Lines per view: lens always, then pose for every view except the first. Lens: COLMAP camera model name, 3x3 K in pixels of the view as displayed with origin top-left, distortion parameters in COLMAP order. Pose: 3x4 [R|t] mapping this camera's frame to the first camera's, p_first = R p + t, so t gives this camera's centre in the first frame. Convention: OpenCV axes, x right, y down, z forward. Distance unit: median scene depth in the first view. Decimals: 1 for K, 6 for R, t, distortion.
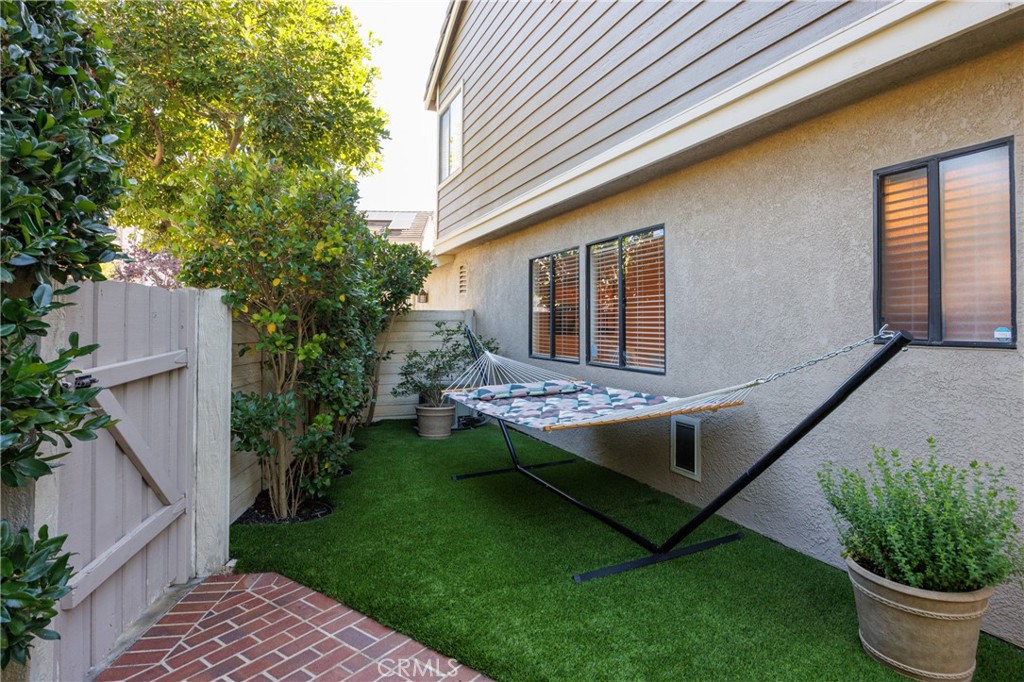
lens RADIAL K [[532.6, 0, 515.1], [0, 532.6, 318.6], [0, 0, 1]] dist [-0.005394, -0.001394]
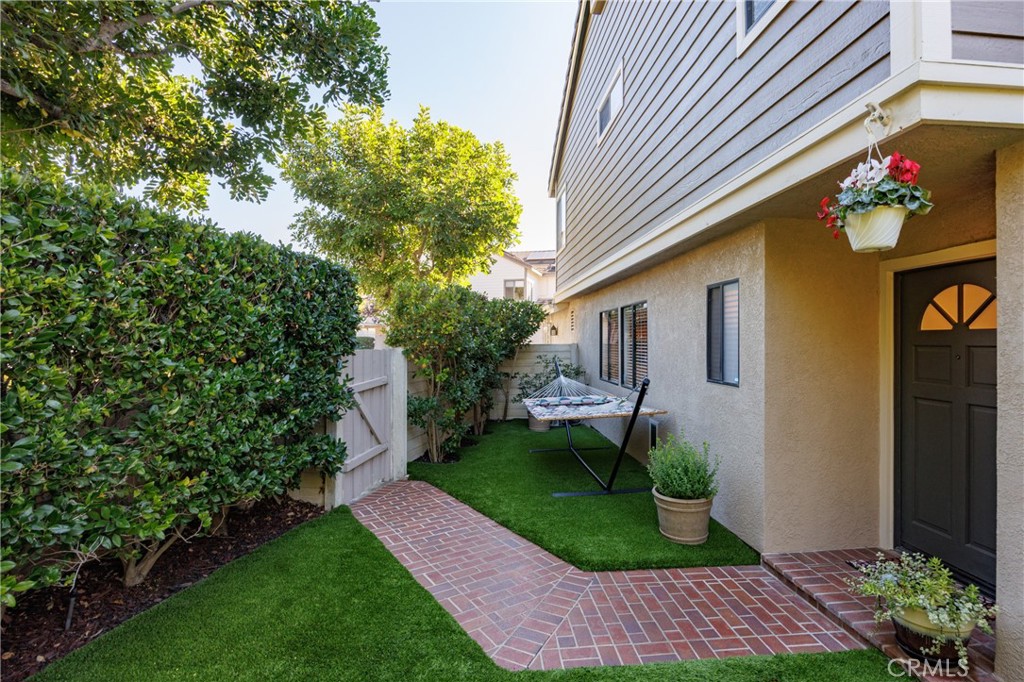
lens RADIAL K [[494.5, 0, 512.0], [0, 494.5, 341.0], [0, 0, 1]] dist [-0.016684, 0.000038]
pose [[0.936061, -0.004447, -0.351808, 0.531419], [0.008764, 0.999905, 0.010678, -0.094096], [0.351727, -0.013078, 0.936011, -0.665932]]
